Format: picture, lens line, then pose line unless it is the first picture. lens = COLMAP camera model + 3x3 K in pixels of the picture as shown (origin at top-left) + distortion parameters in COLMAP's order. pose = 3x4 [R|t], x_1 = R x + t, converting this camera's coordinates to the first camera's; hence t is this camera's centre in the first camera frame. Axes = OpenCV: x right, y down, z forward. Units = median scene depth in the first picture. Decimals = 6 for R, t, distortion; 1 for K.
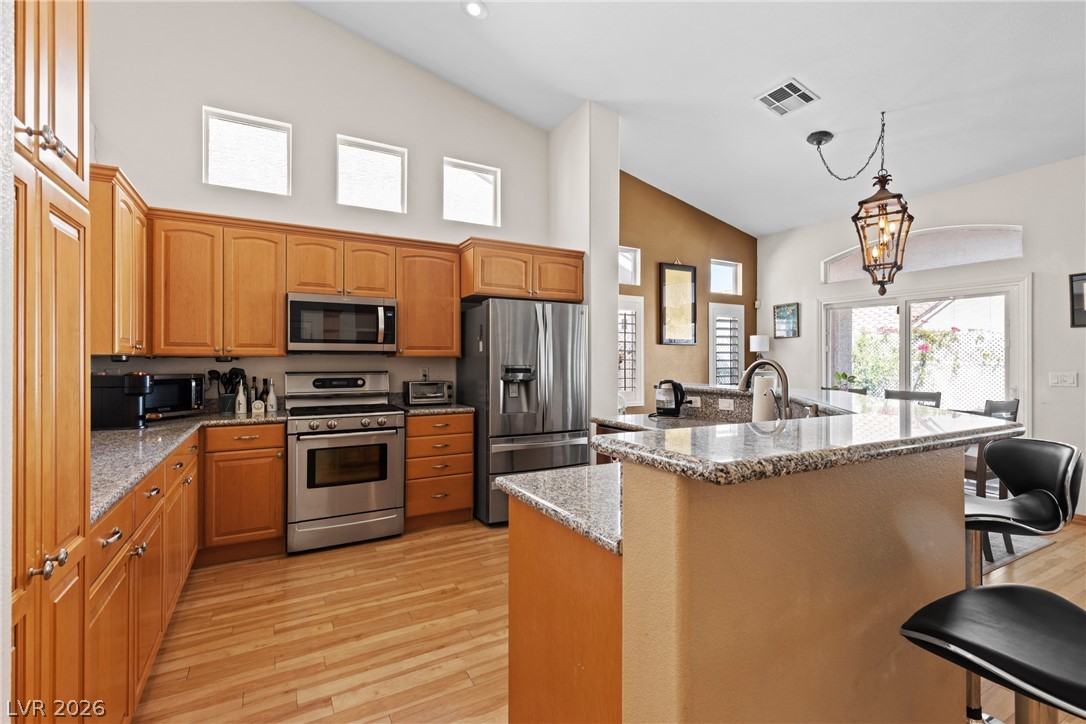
lens RADIAL K [[492.8, 0, 544.6], [0, 492.8, 357.7], [0, 0, 1]] dist [-0.000095, -0.000676]
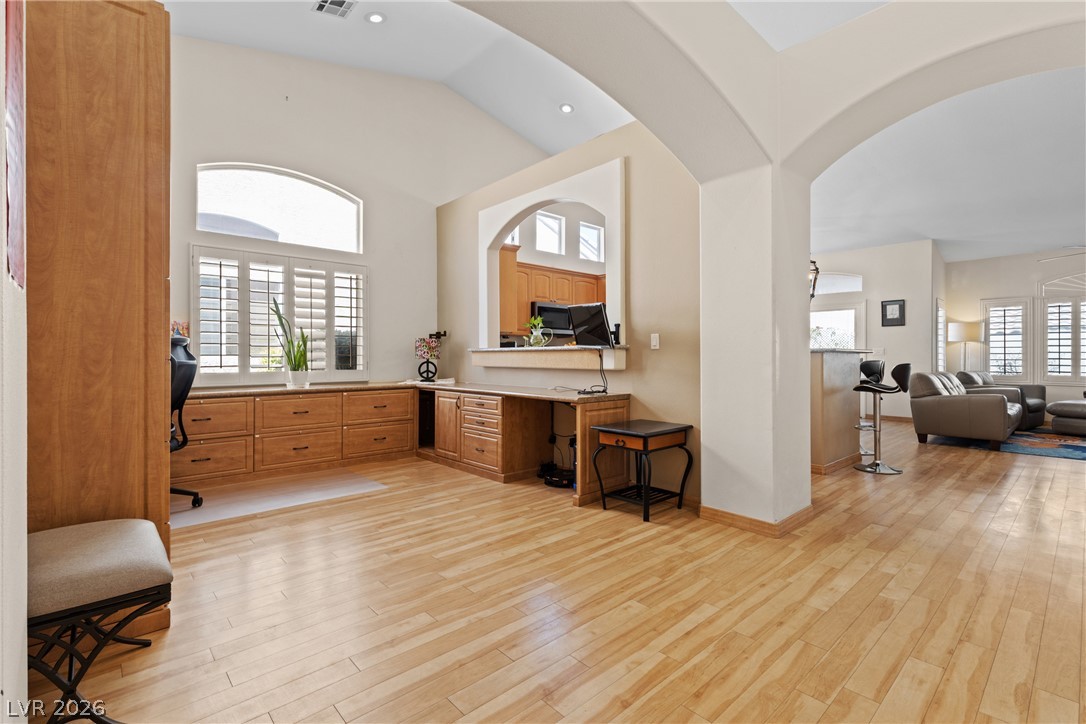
lens RADIAL K [[503.4, 0, 548.0], [0, 503.4, 354.3], [0, 0, 1]] dist [0.004126, -0.000227]
pose [[0.971850, 0.000316, 0.235600, -0.570632], [-0.001111, 0.999994, 0.003241, 0.035783], [-0.235598, -0.003412, 0.971845, -0.525245]]
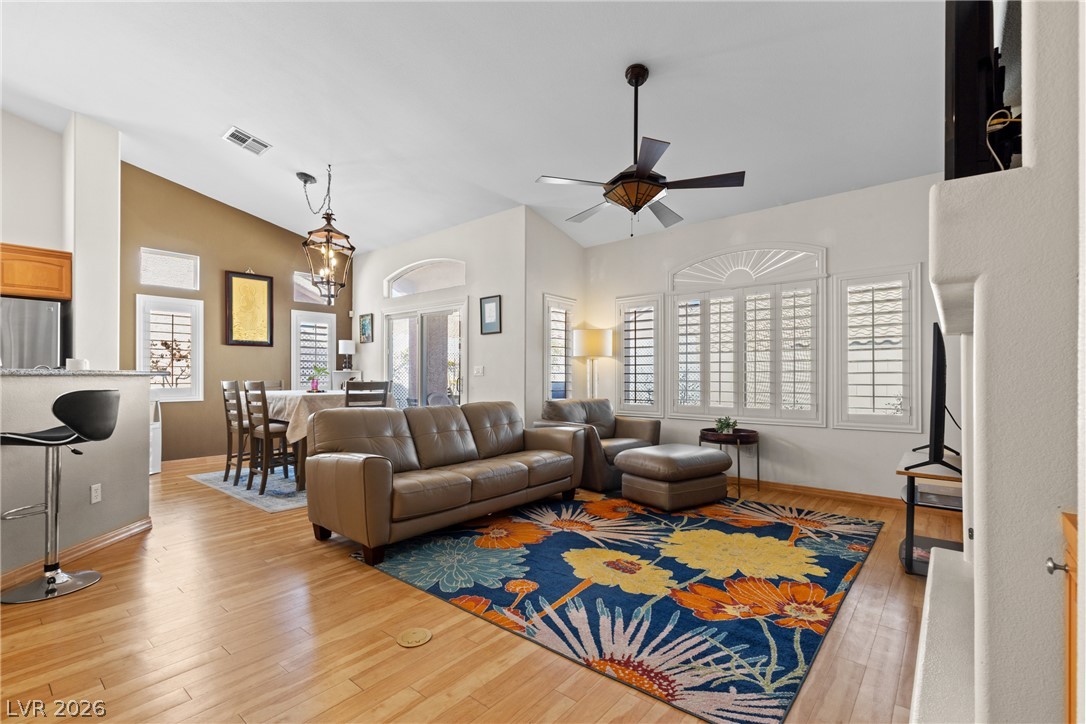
lens RADIAL K [[484.6, 0, 558.1], [0, 484.6, 374.7], [0, 0, 1]] dist [-0.009094, -0.000313]
pose [[0.924833, -0.001156, 0.380372, 0.503829], [-0.000242, 0.999993, 0.003629, 0.035450], [-0.380374, -0.003448, 0.924826, -0.278885]]
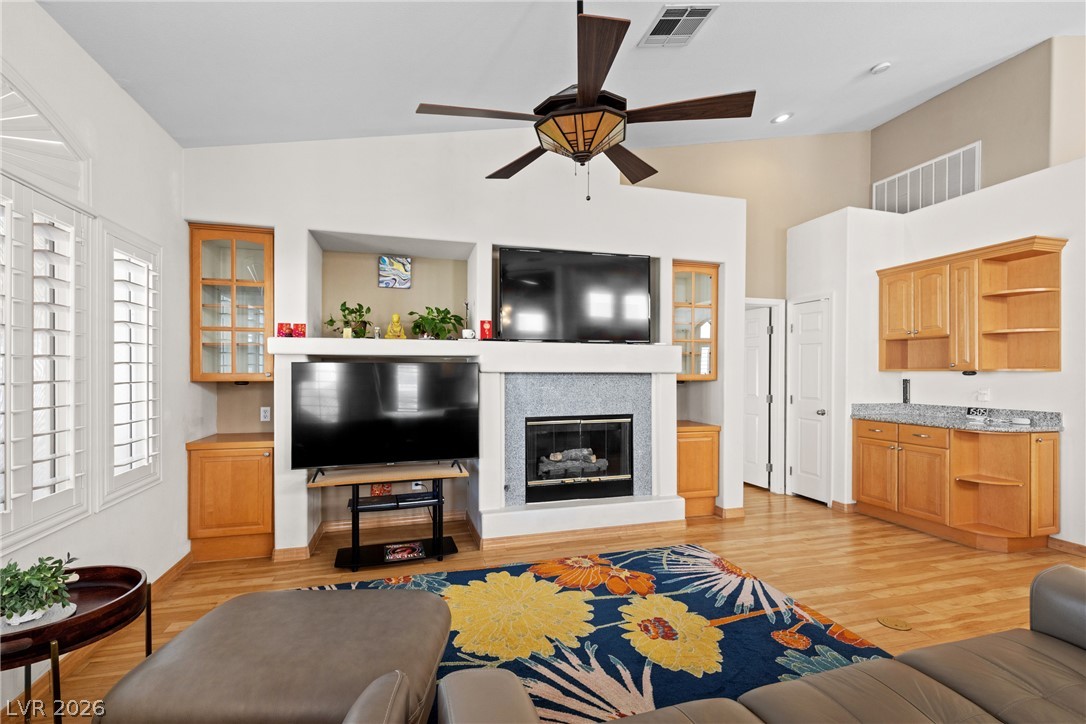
lens RADIAL K [[487.1, 0, 541.9], [0, 487.1, 376.8], [0, 0, 1]] dist [0.001632, -0.000065]
pose [[-0.974267, -0.008586, 0.225233, 0.747718], [-0.008148, 0.999963, 0.002873, 0.007003], [-0.225250, 0.000964, -0.974301, 0.565015]]
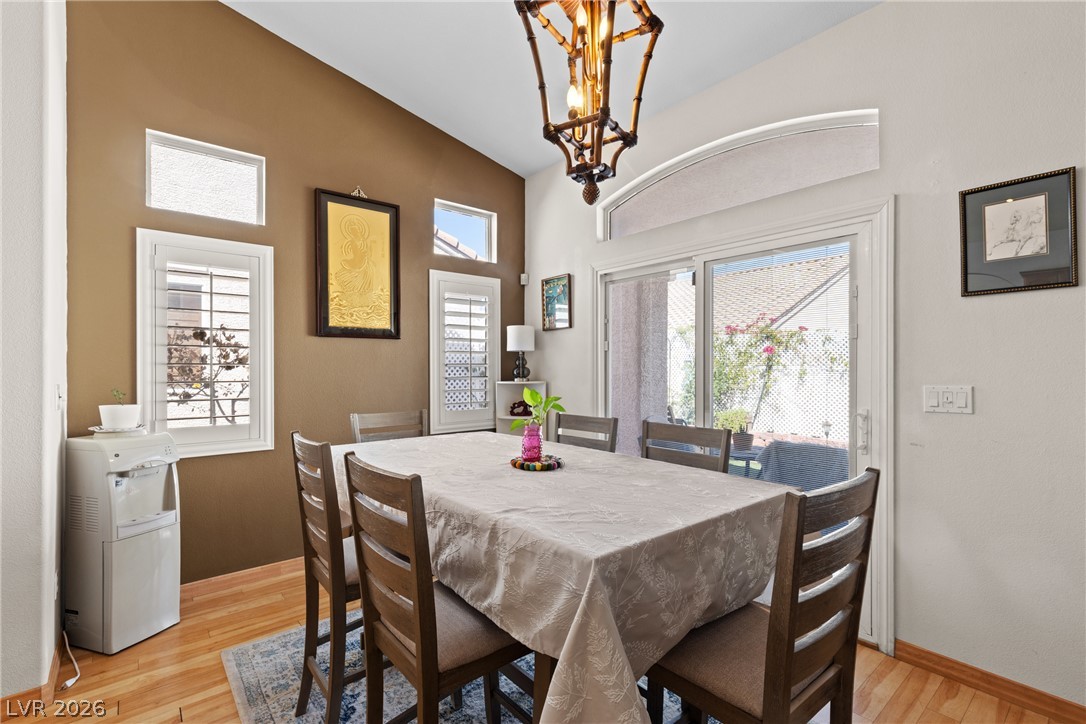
lens RADIAL K [[491.4, 0, 544.2], [0, 491.4, 366.9], [0, 0, 1]] dist [0.001392, -0.000370]
pose [[0.982434, -0.001437, 0.186603, 0.378202], [0.000399, 0.999984, 0.005601, 0.005105], [-0.186608, -0.005428, 0.982419, 0.399105]]
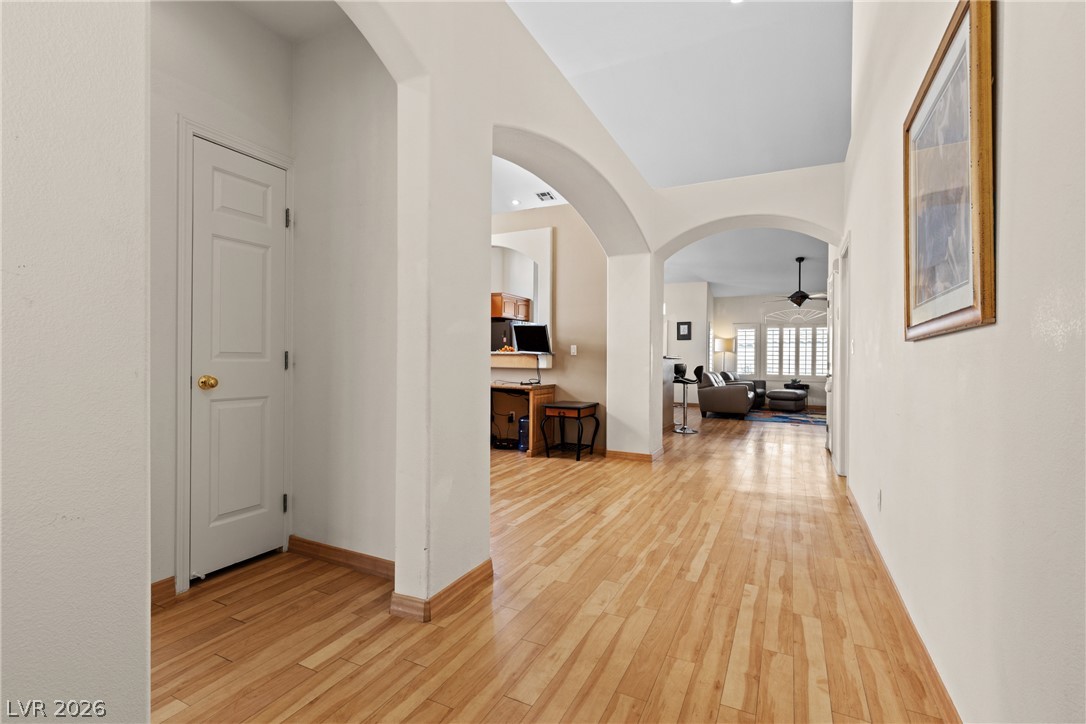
lens RADIAL K [[503.4, 0, 548.0], [0, 503.4, 354.3], [0, 0, 1]] dist [0.004126, -0.000227]
pose [[0.819689, 0.014736, 0.572619, -0.911886], [-0.014979, 0.999879, -0.004289, 0.034520], [-0.572613, -0.005061, 0.819810, -0.729929]]
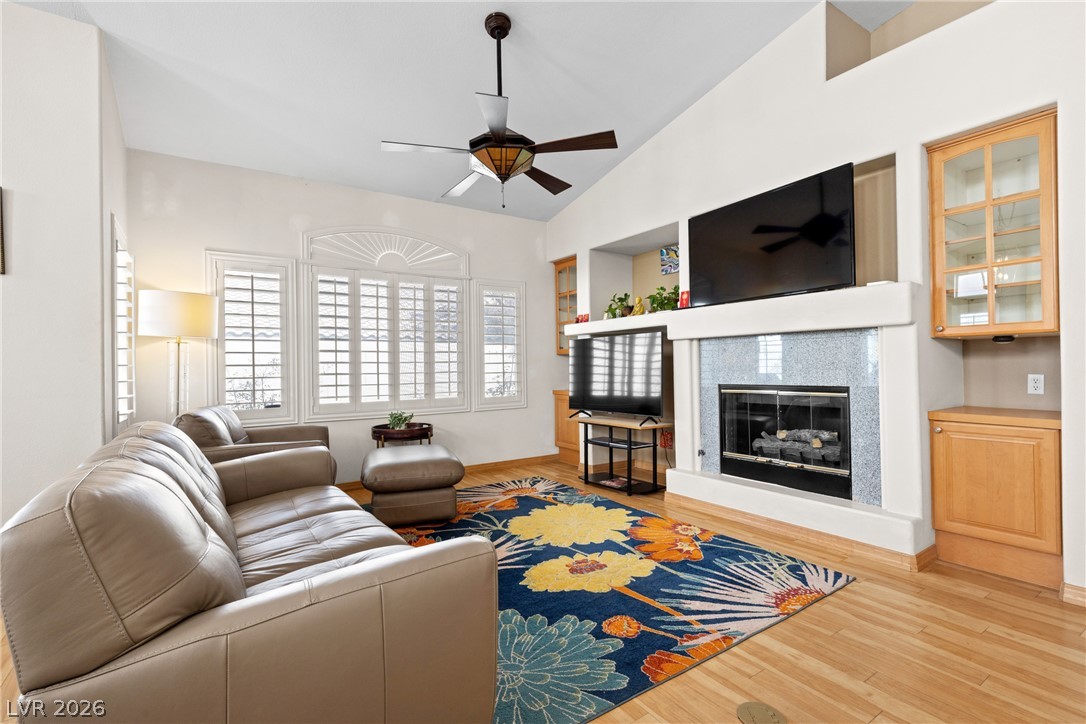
lens RADIAL K [[491.4, 0, 544.2], [0, 491.4, 366.9], [0, 0, 1]] dist [0.001392, -0.000370]
pose [[-0.093103, -0.005803, 0.995640, 0.294171], [0.003791, 0.999974, 0.006183, 0.036450], [-0.995649, 0.004350, -0.093079, 0.213540]]
